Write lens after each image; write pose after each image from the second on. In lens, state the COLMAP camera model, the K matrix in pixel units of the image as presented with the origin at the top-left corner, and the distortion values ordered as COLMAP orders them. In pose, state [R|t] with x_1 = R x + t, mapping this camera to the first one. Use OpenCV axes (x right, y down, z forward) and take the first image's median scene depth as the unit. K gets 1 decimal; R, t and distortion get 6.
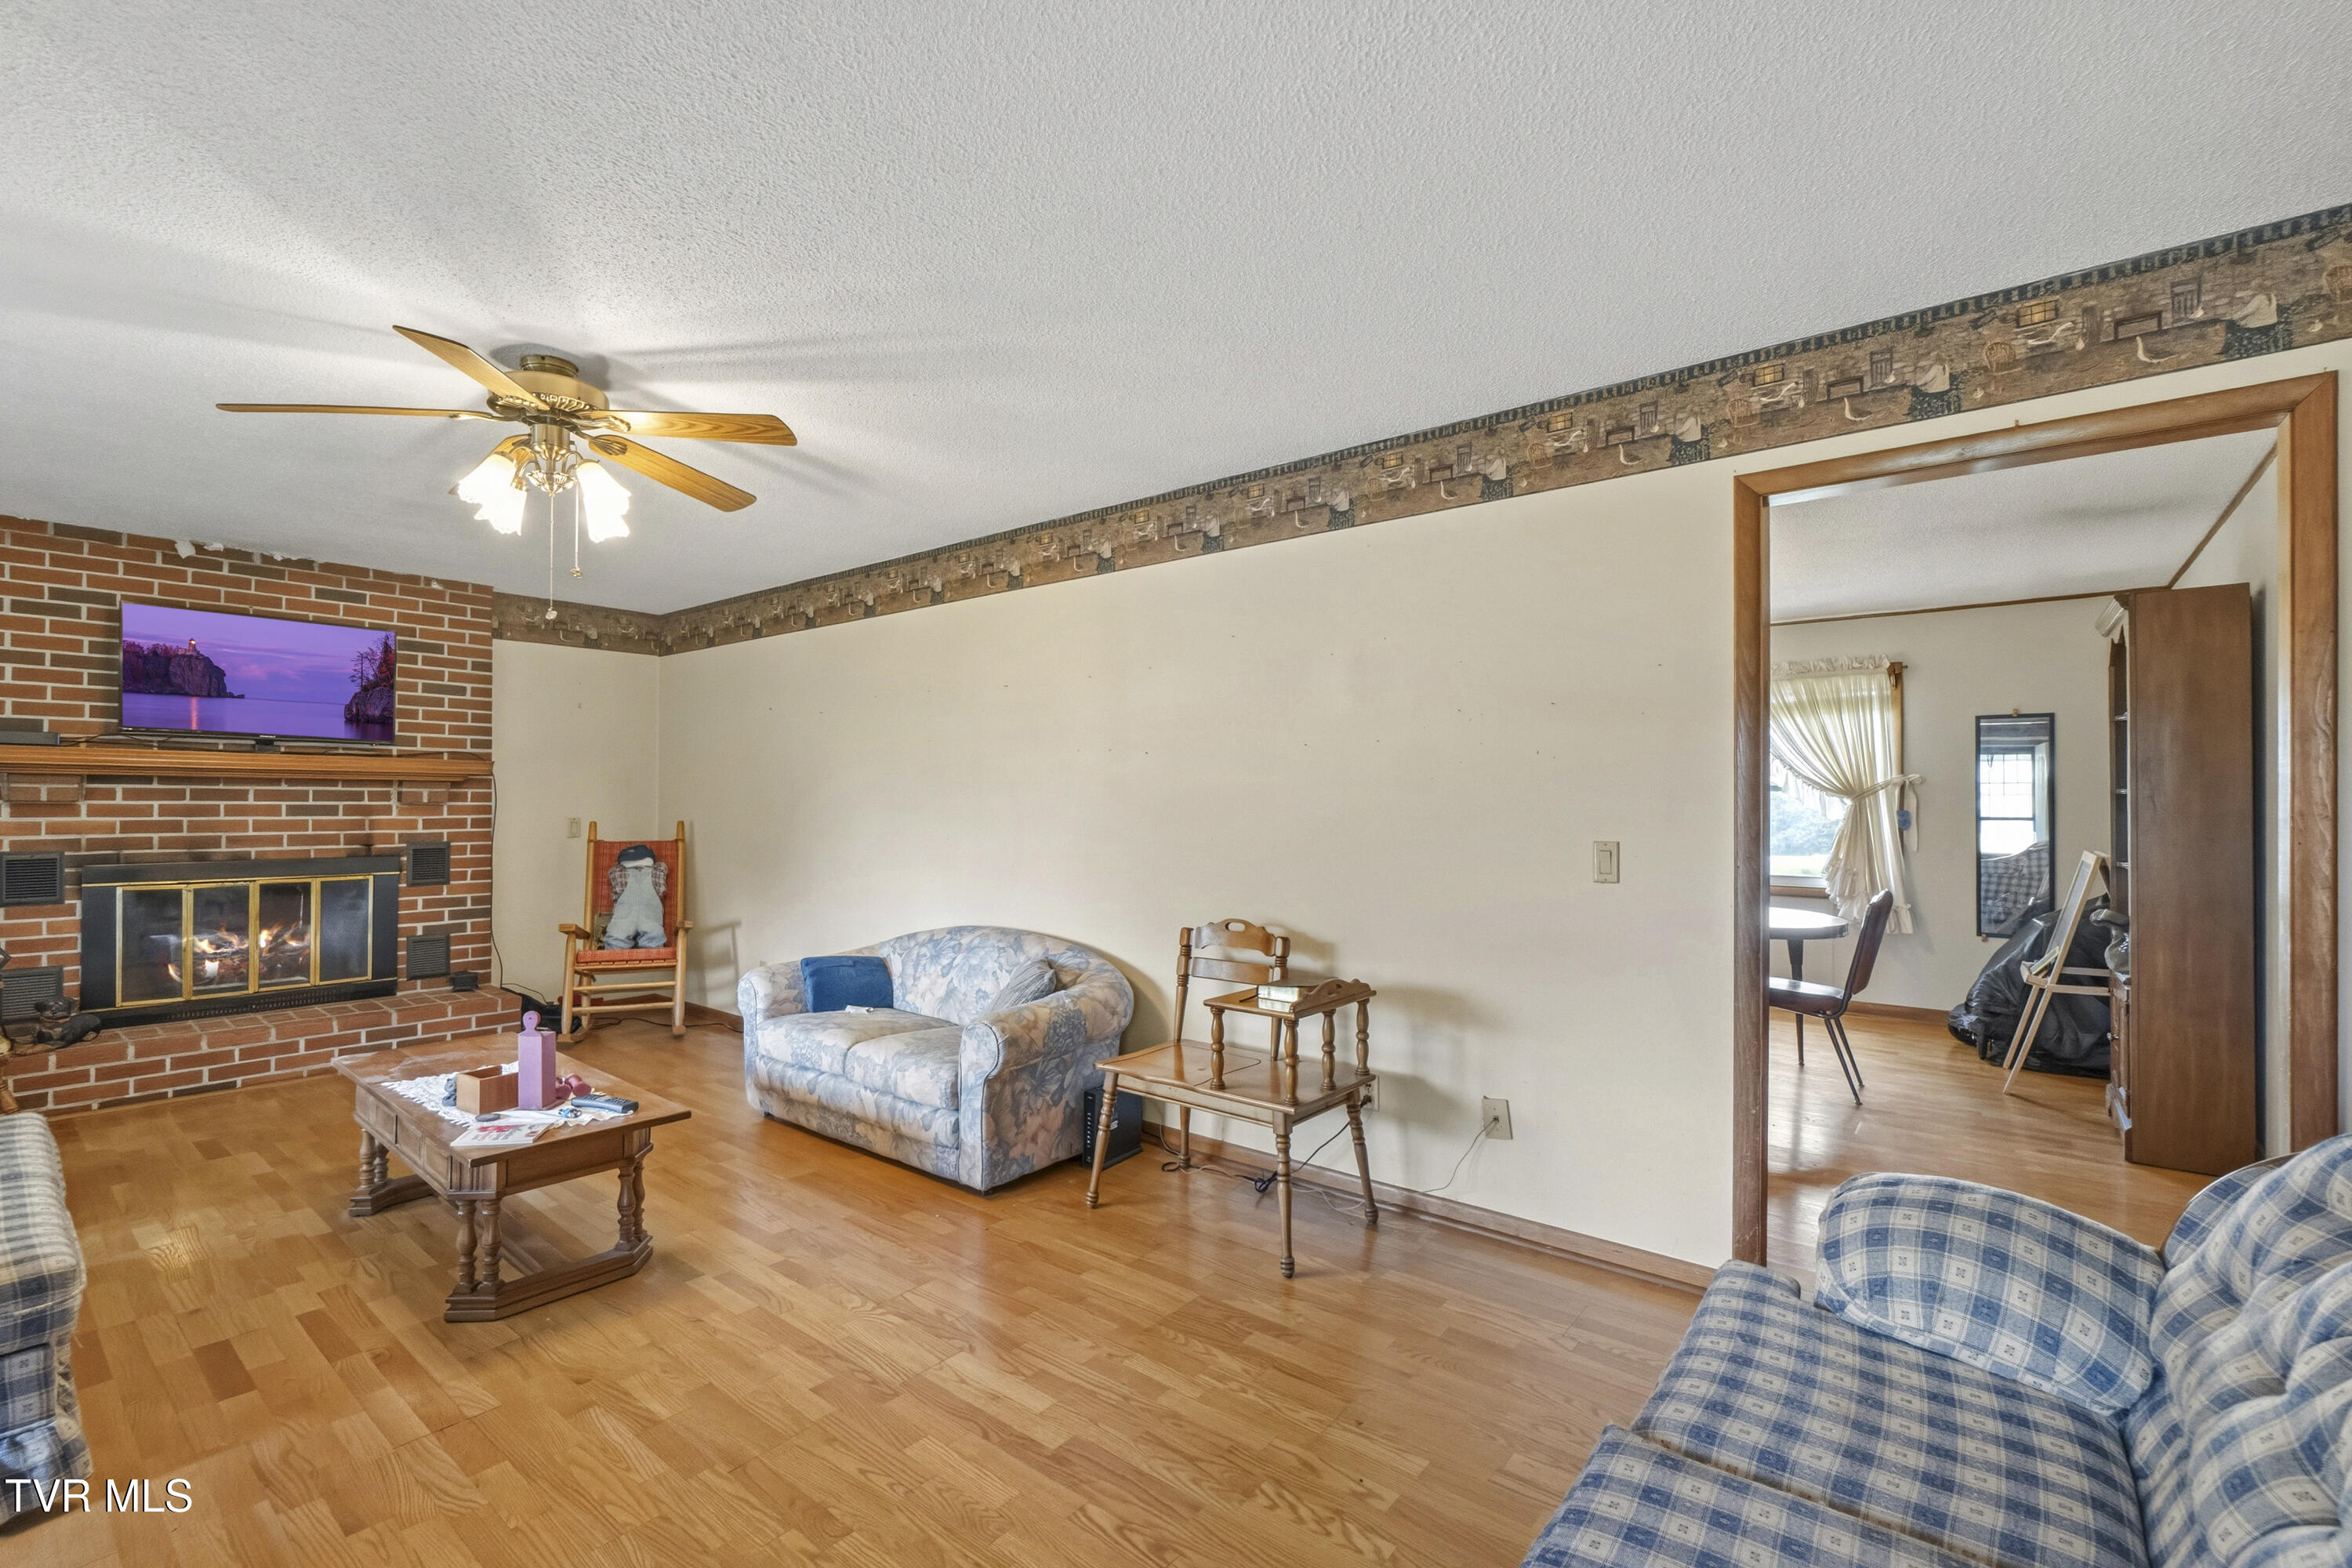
lens RADIAL K [[1024.4, 0, 1159.7], [0, 1024.4, 797.8], [0, 0, 1]] dist [-0.002426, 0.001465]
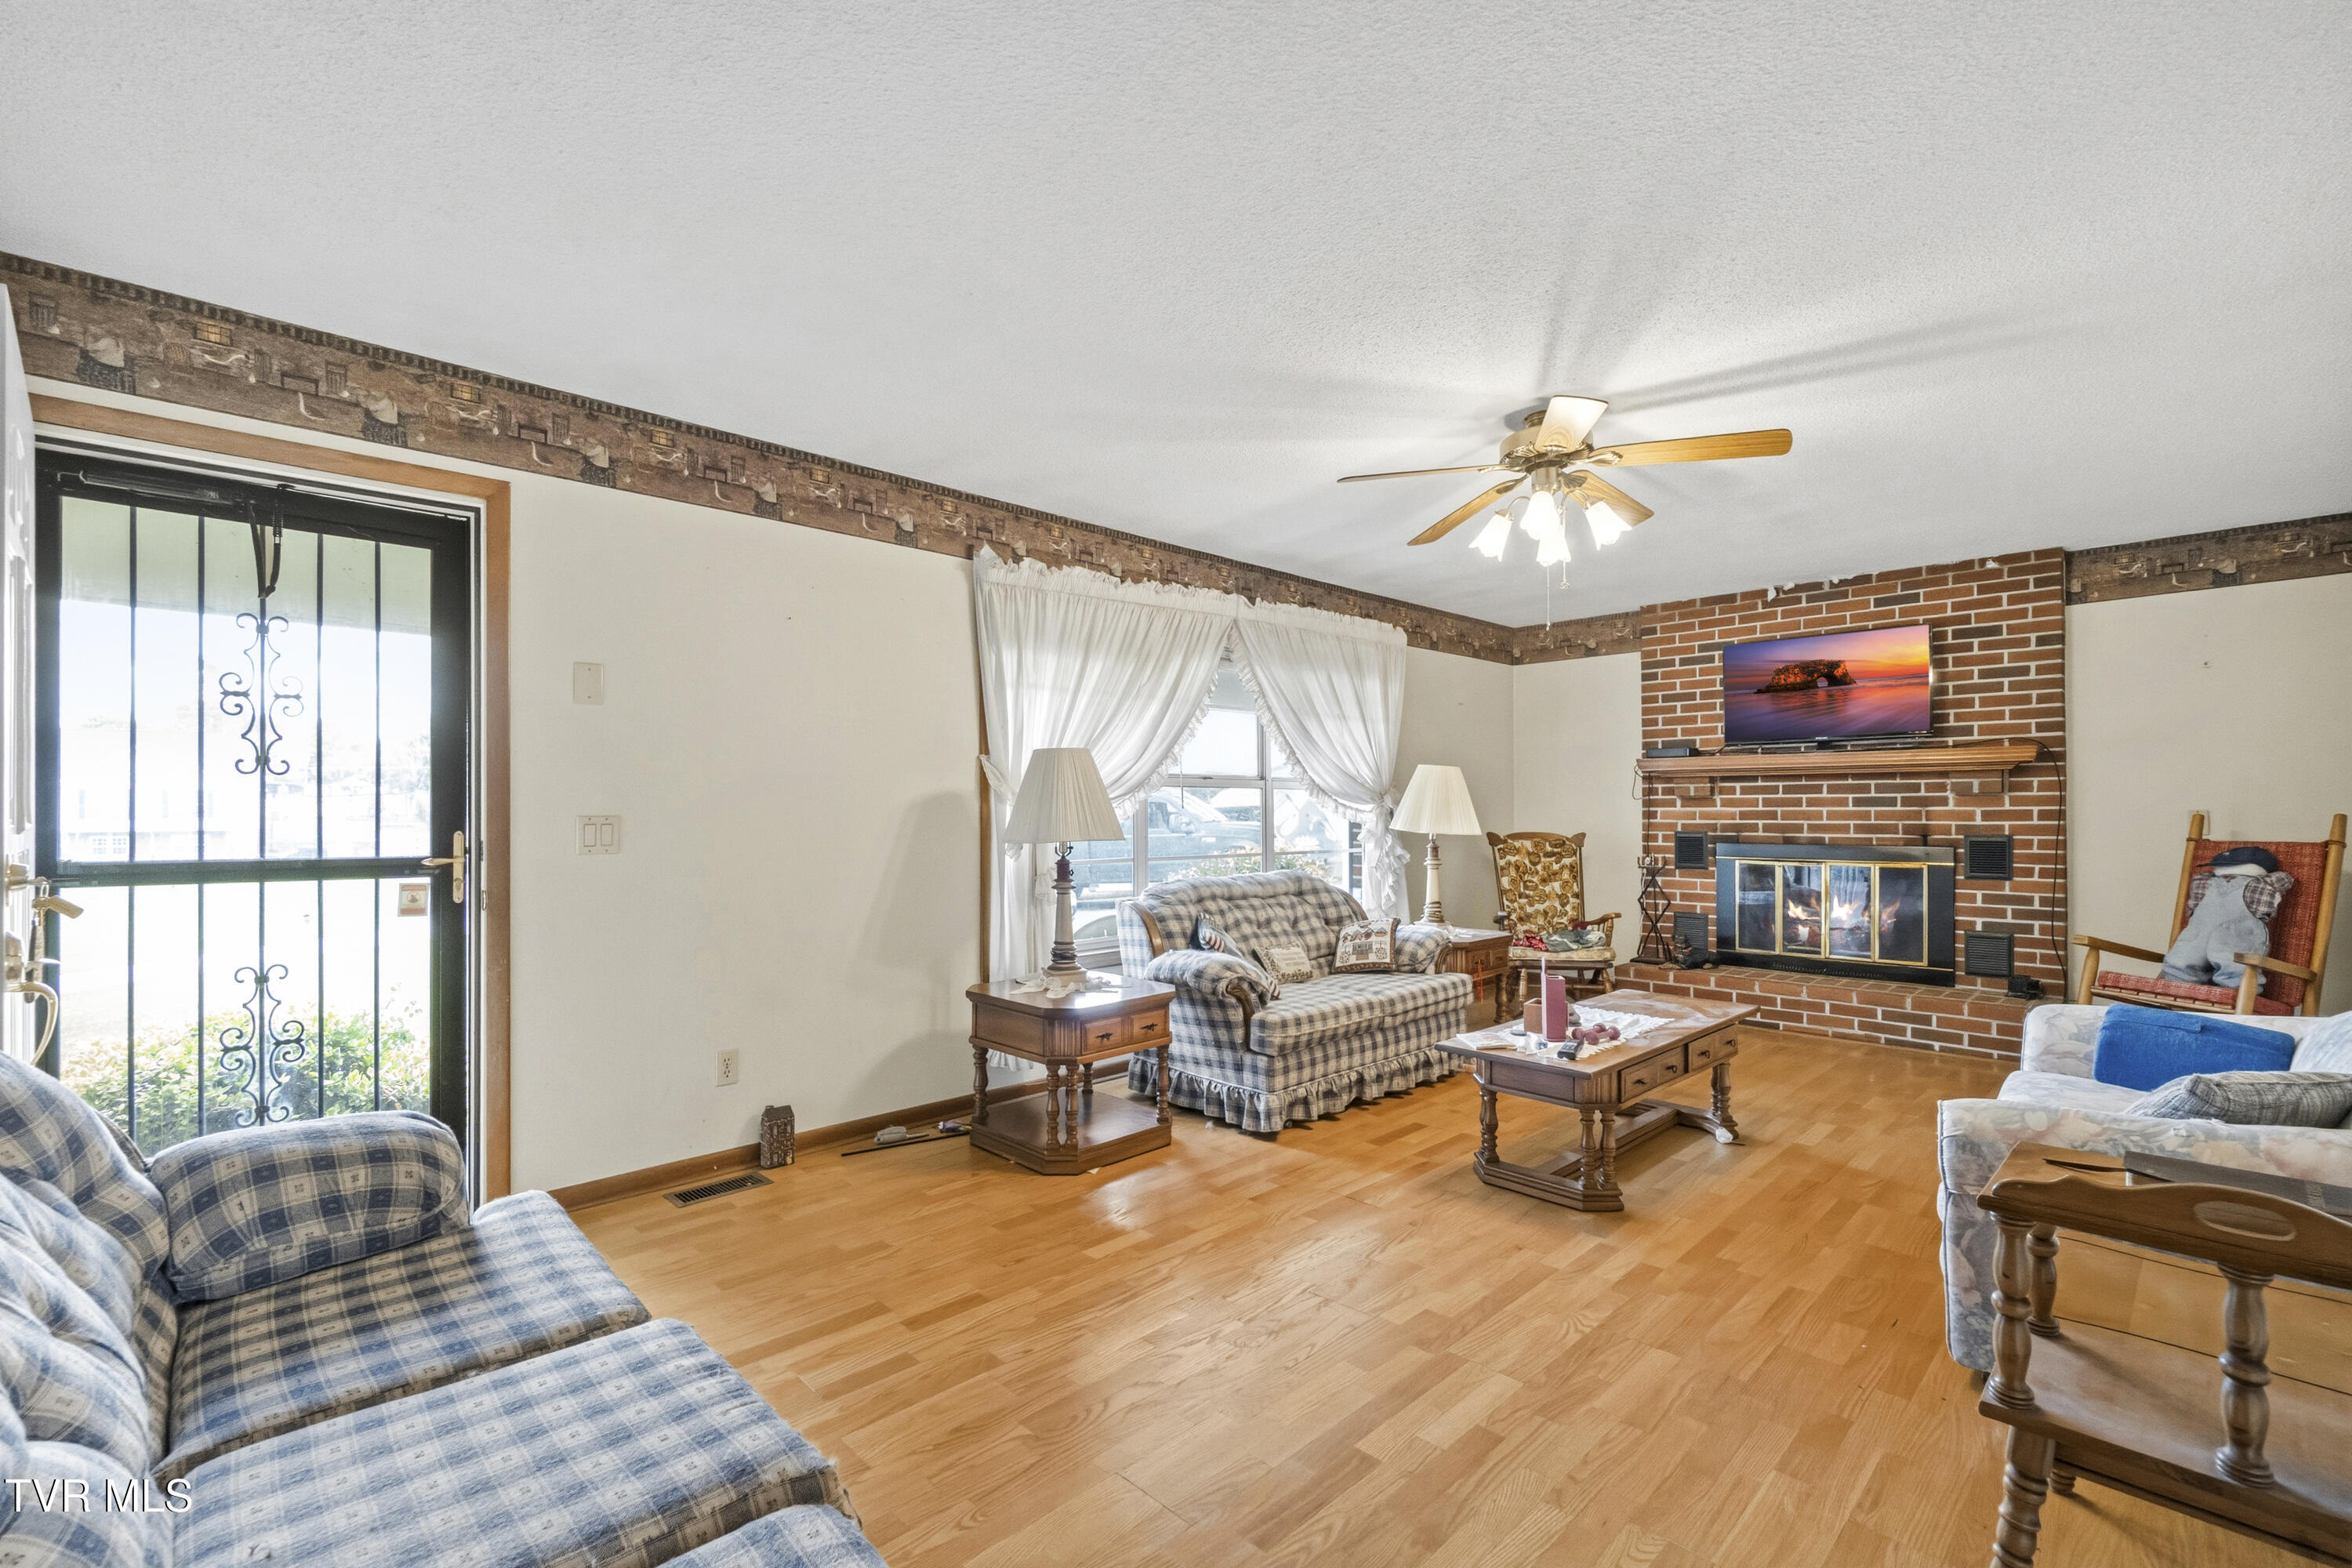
lens RADIAL K [[1024.4, 0, 1174.3], [0, 1024.4, 806.8], [0, 0, 1]] dist [-0.002426, 0.001465]
pose [[-0.111374, -0.007541, -0.993750, 0.330839], [0.008237, 0.999930, -0.008511, 0.019892], [0.993744, -0.009133, -0.111304, 0.361820]]
